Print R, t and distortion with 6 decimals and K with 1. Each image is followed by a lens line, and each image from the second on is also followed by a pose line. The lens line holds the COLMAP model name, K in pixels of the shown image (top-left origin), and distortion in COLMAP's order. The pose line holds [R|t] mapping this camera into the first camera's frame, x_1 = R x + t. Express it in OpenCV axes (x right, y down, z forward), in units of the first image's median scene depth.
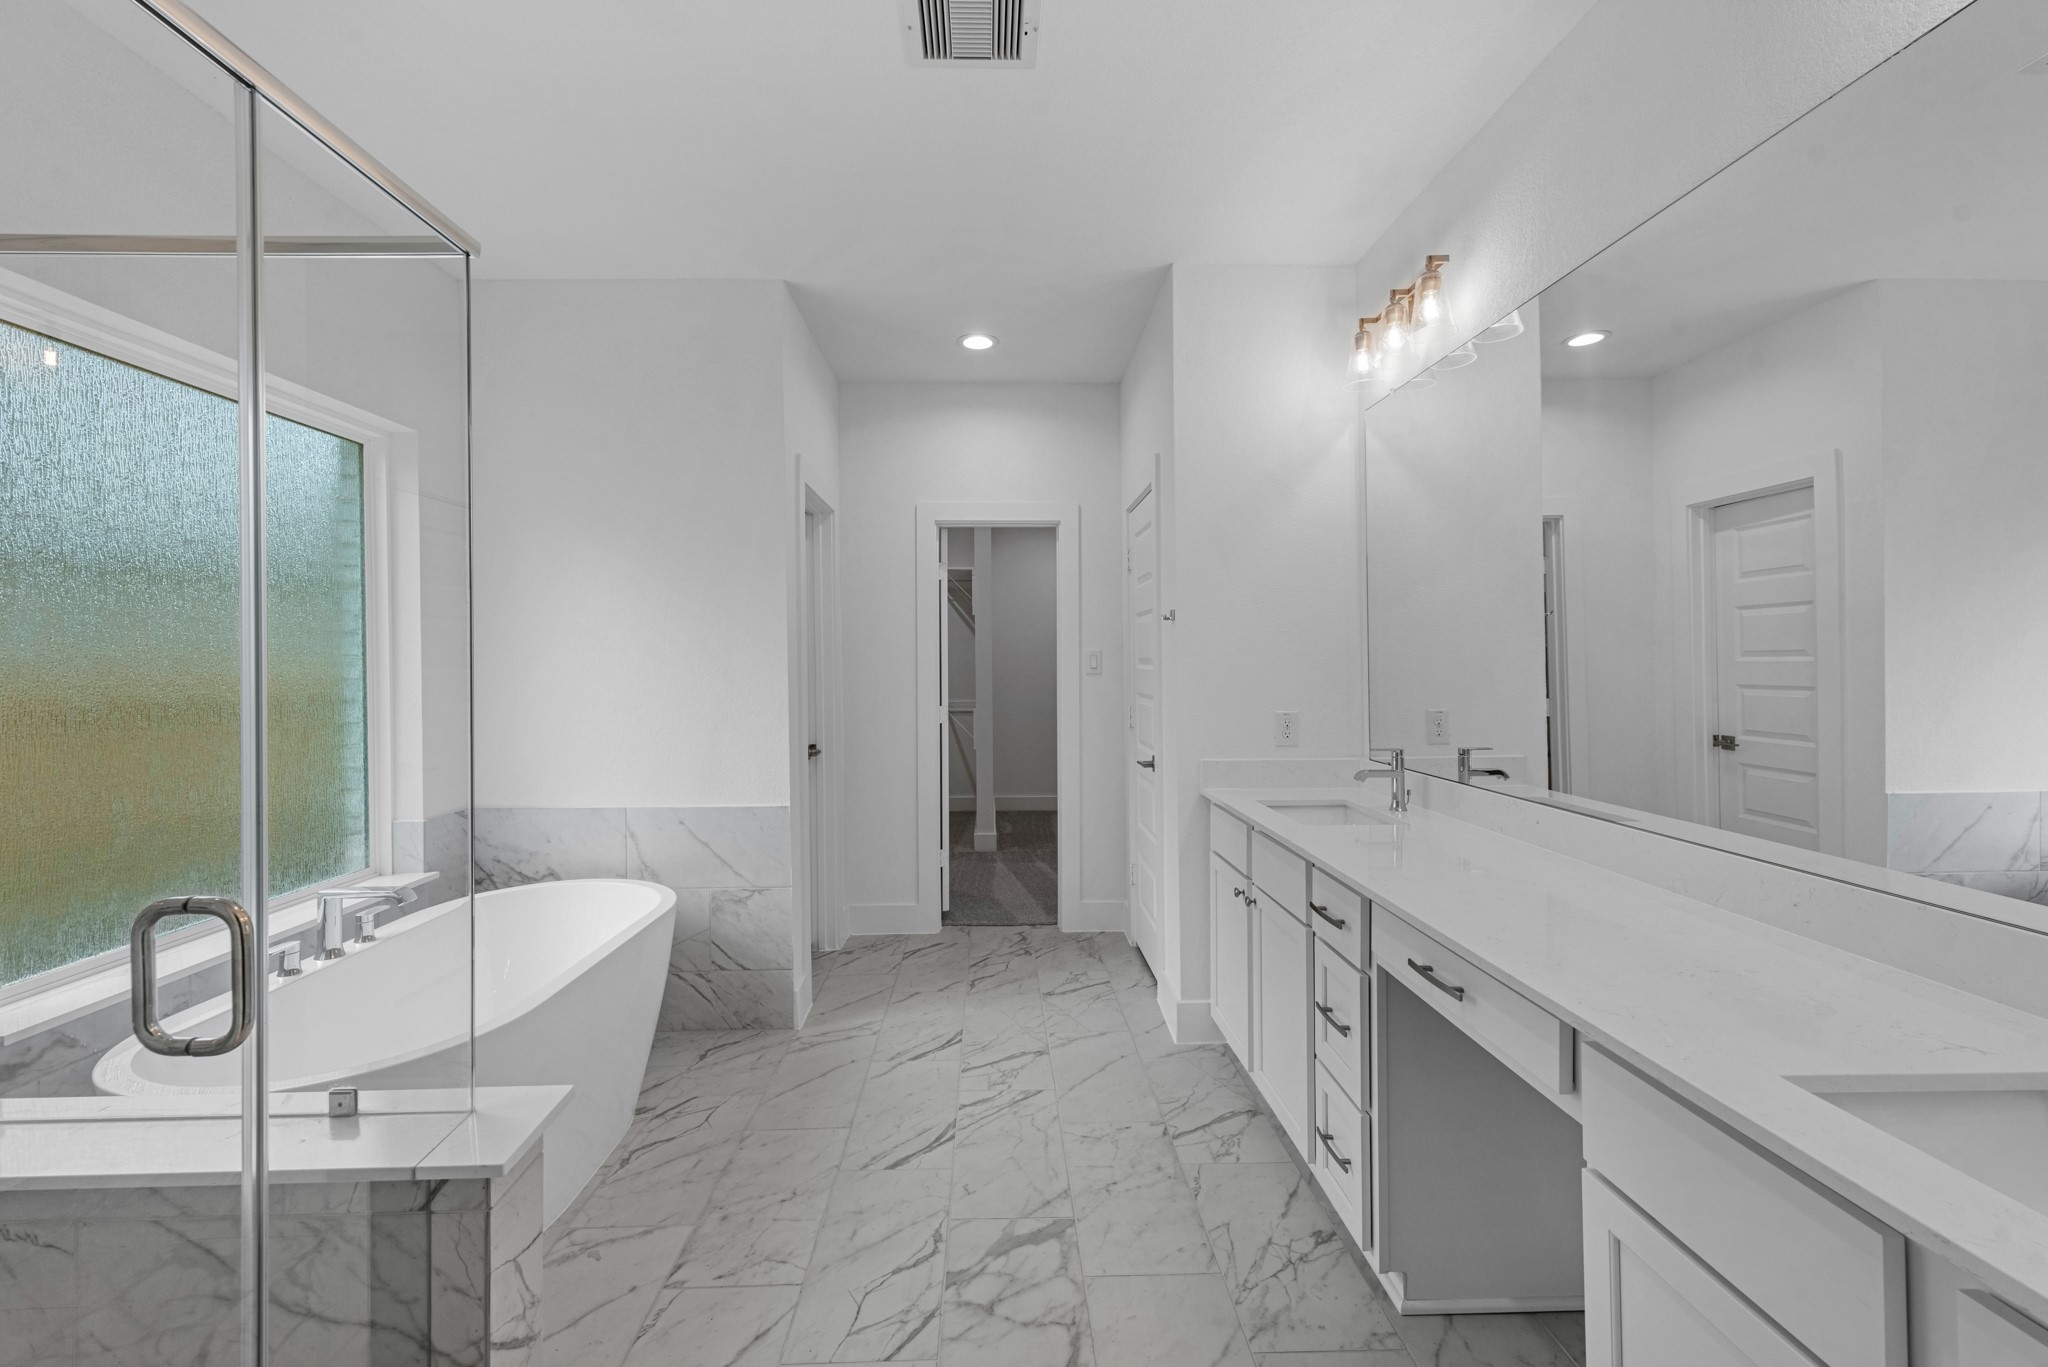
lens RADIAL K [[829.7, 0, 1006.8], [0, 829.7, 669.9], [0, 0, 1]] dist [0.008759, -0.000445]
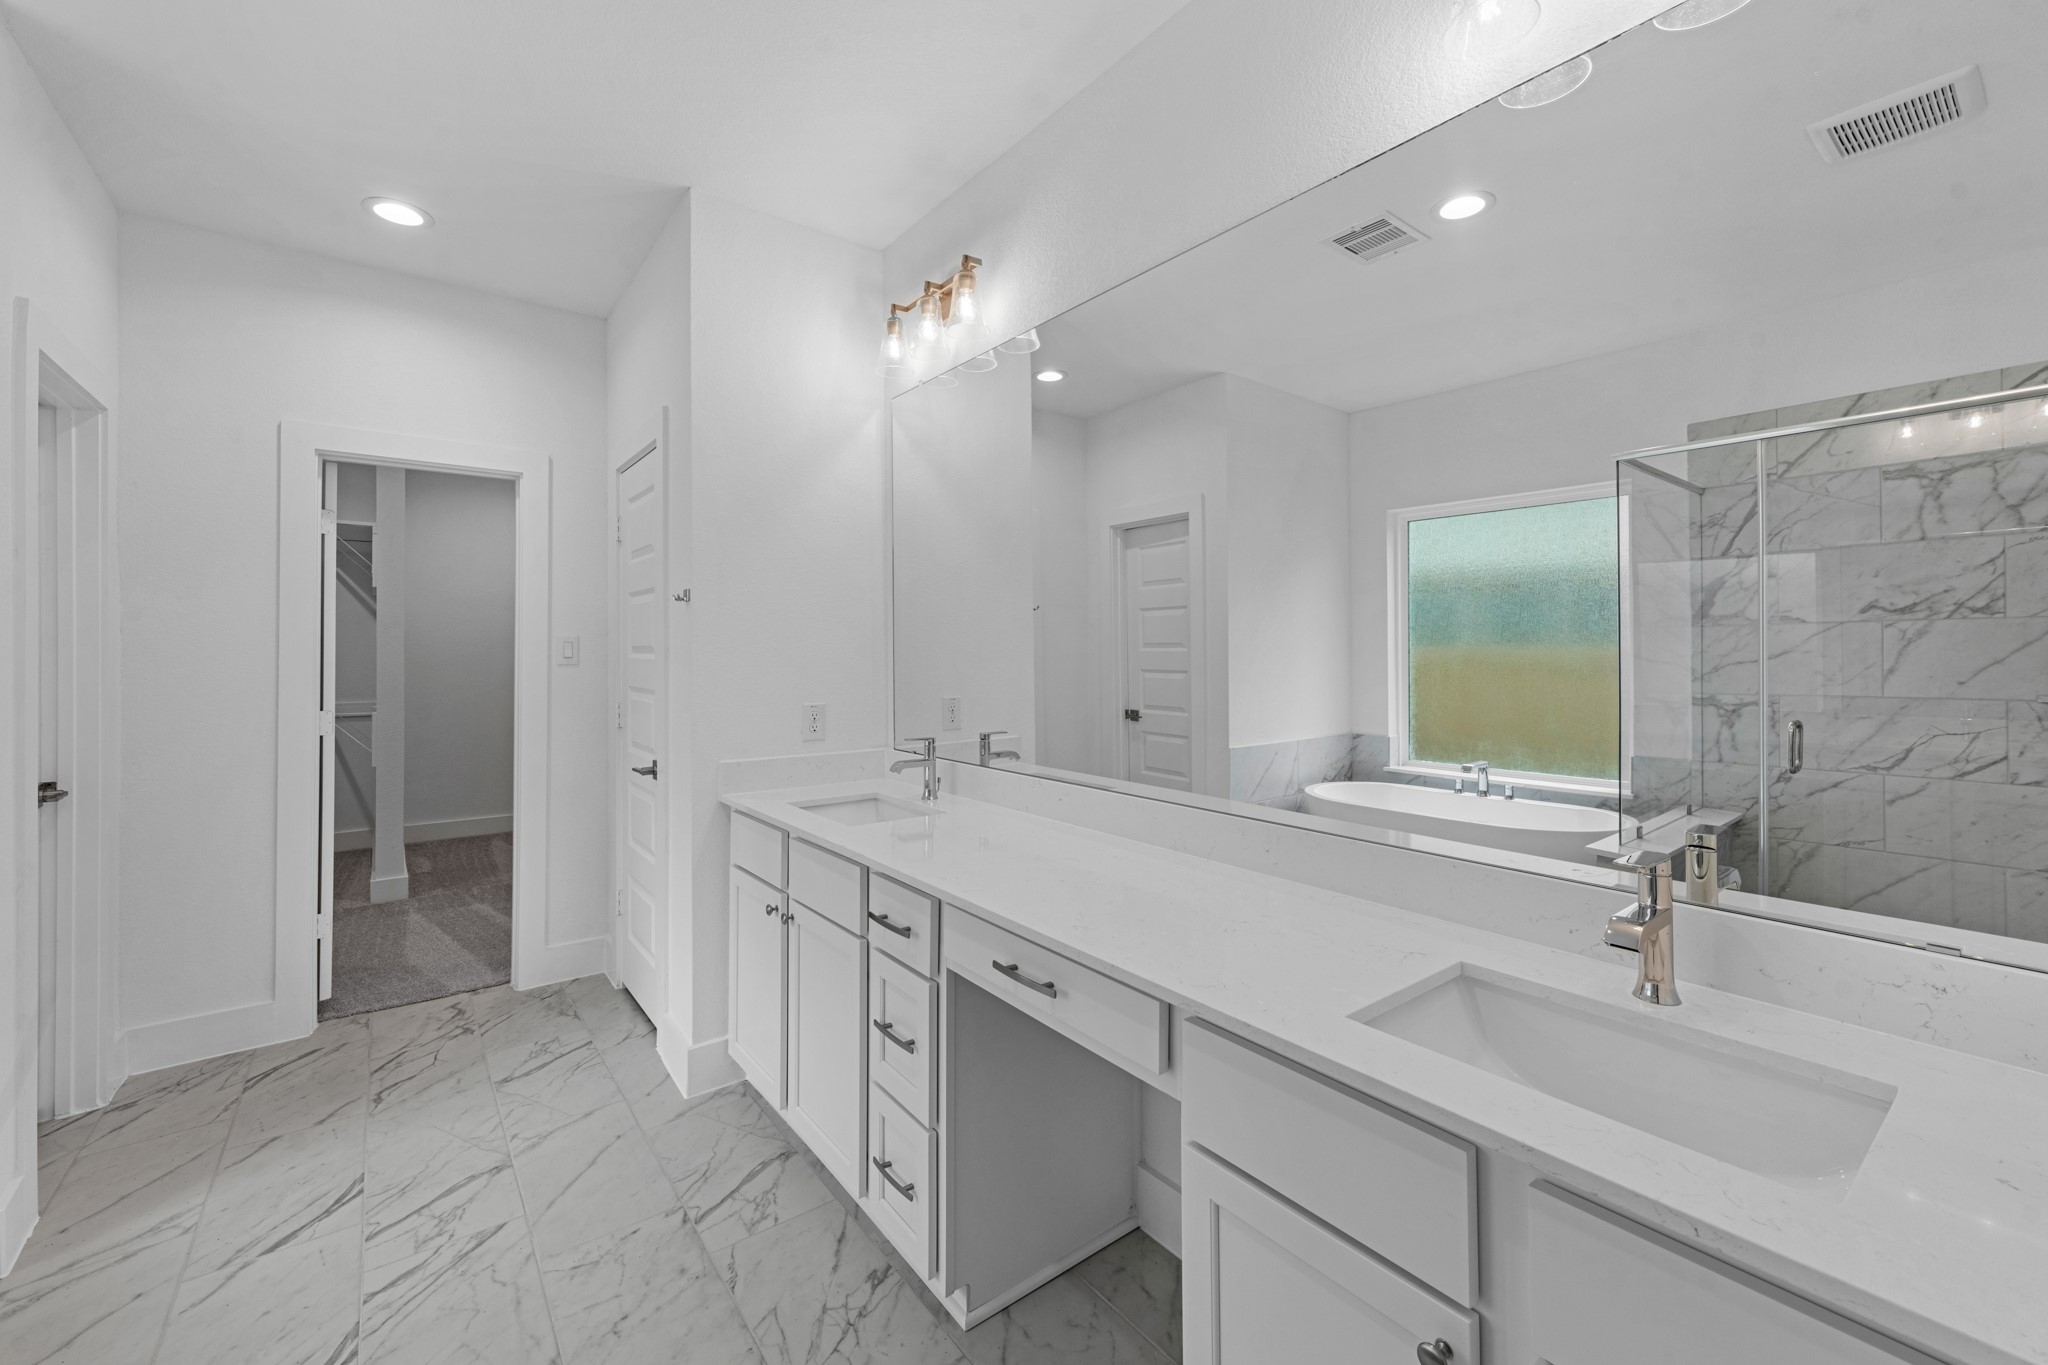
lens RADIAL K [[829.7, 0, 1014.9], [0, 829.7, 642.8], [0, 0, 1]] dist [0.008759, -0.000445]
pose [[0.808221, 0.008869, 0.588812, -0.031786], [0.002986, 0.999812, -0.019158, 0.000441], [-0.588871, 0.017242, 0.808043, 0.108531]]
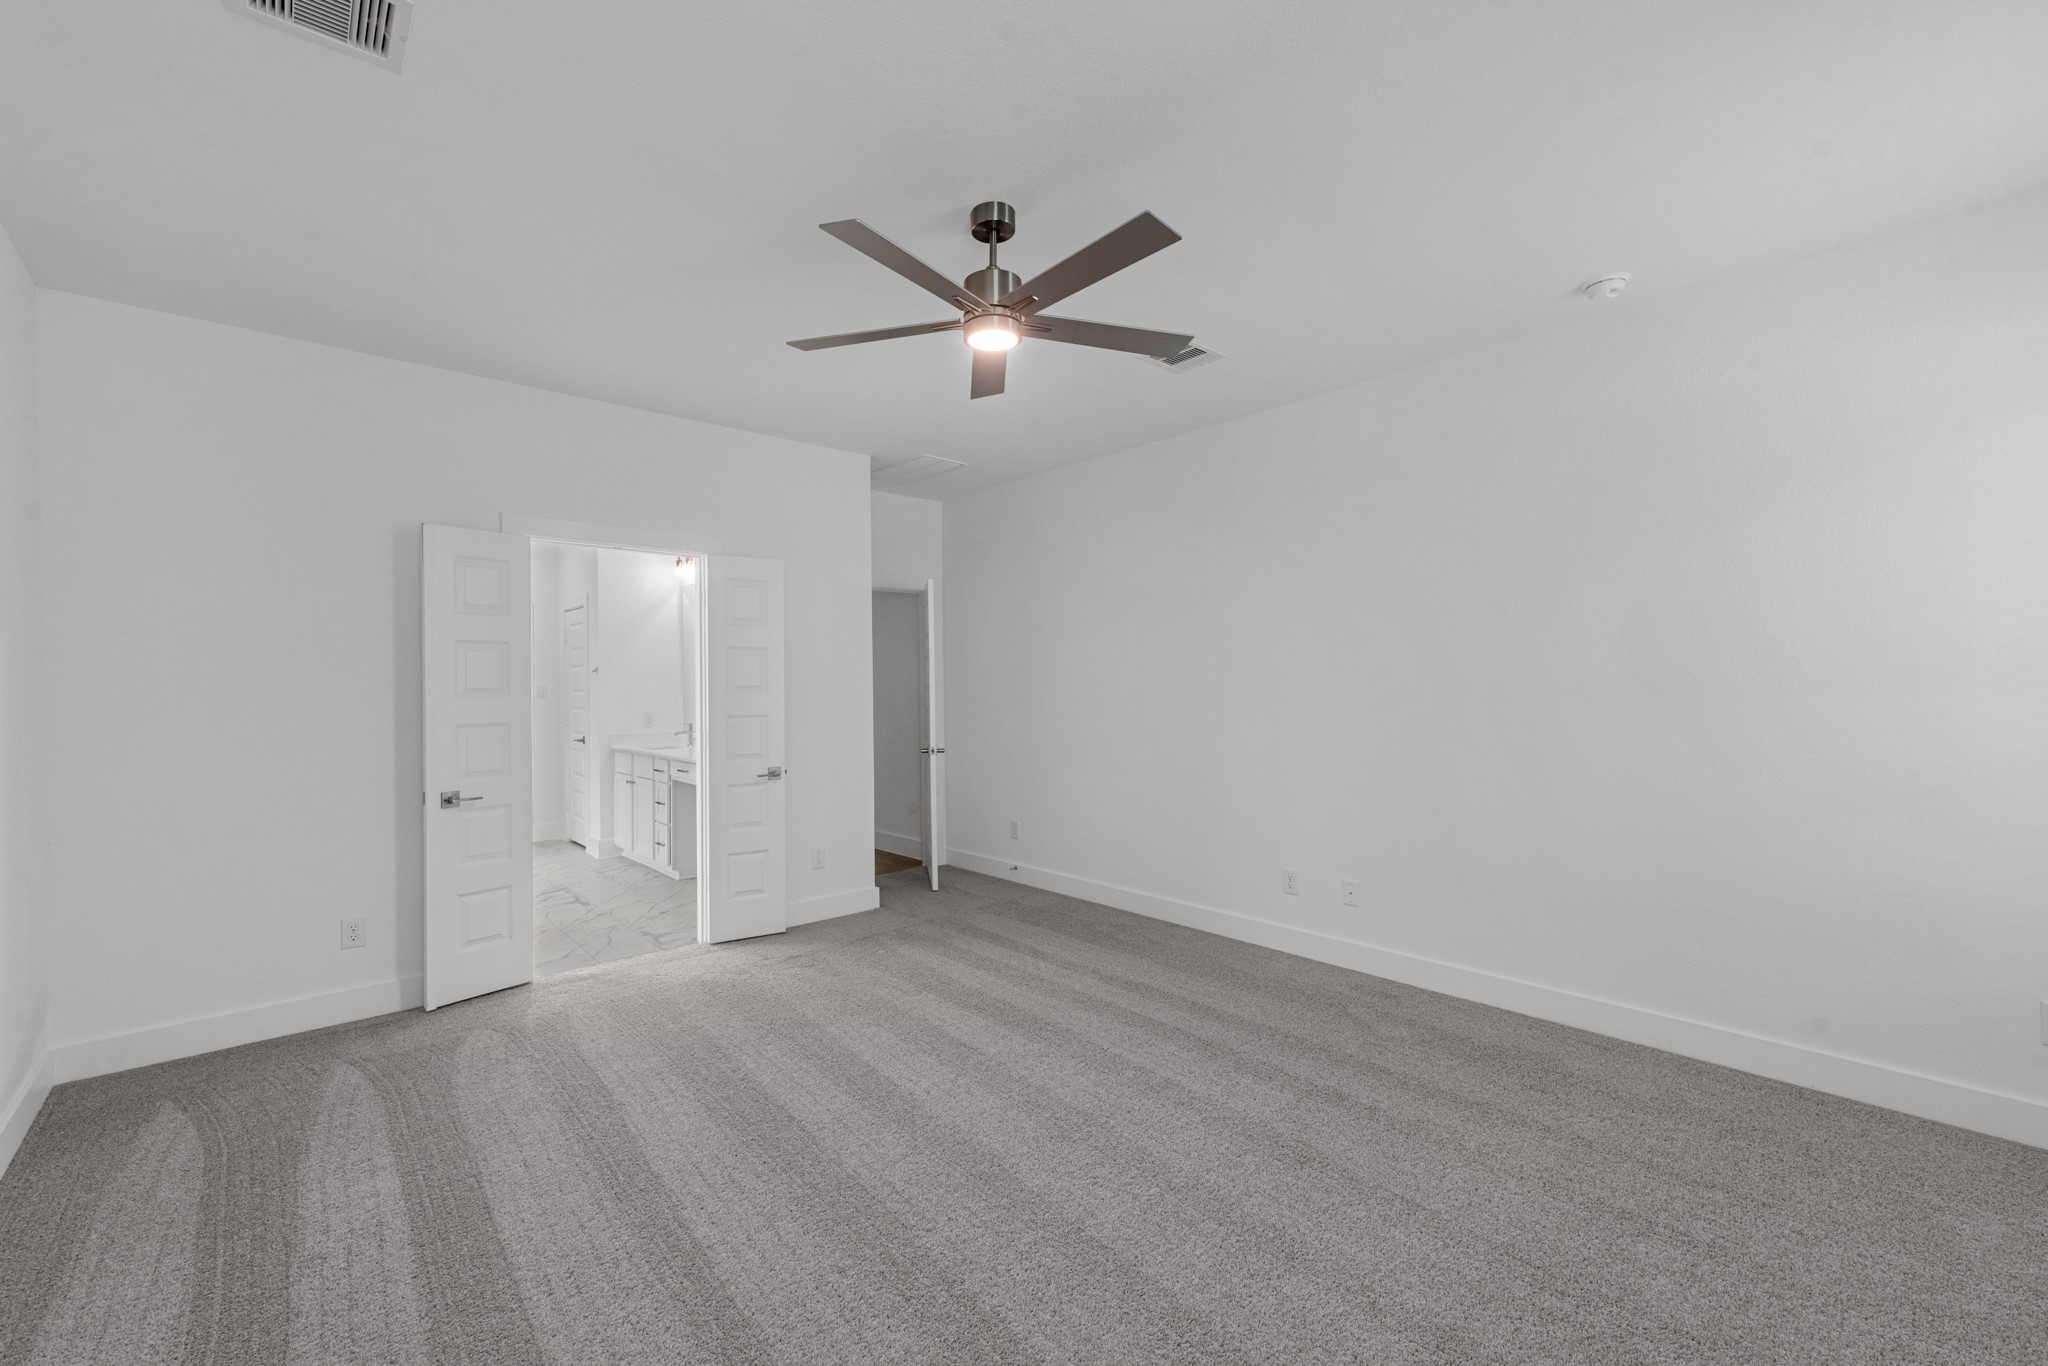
lens RADIAL K [[829.7, 0, 1003.0], [0, 829.7, 689.2], [0, 0, 1]] dist [0.008759, -0.000445]
pose [[0.764302, 0.002331, 0.644855, -0.421908], [0.009085, 0.999855, -0.014382, 0.030266], [-0.644795, 0.016851, 0.764170, -1.470516]]
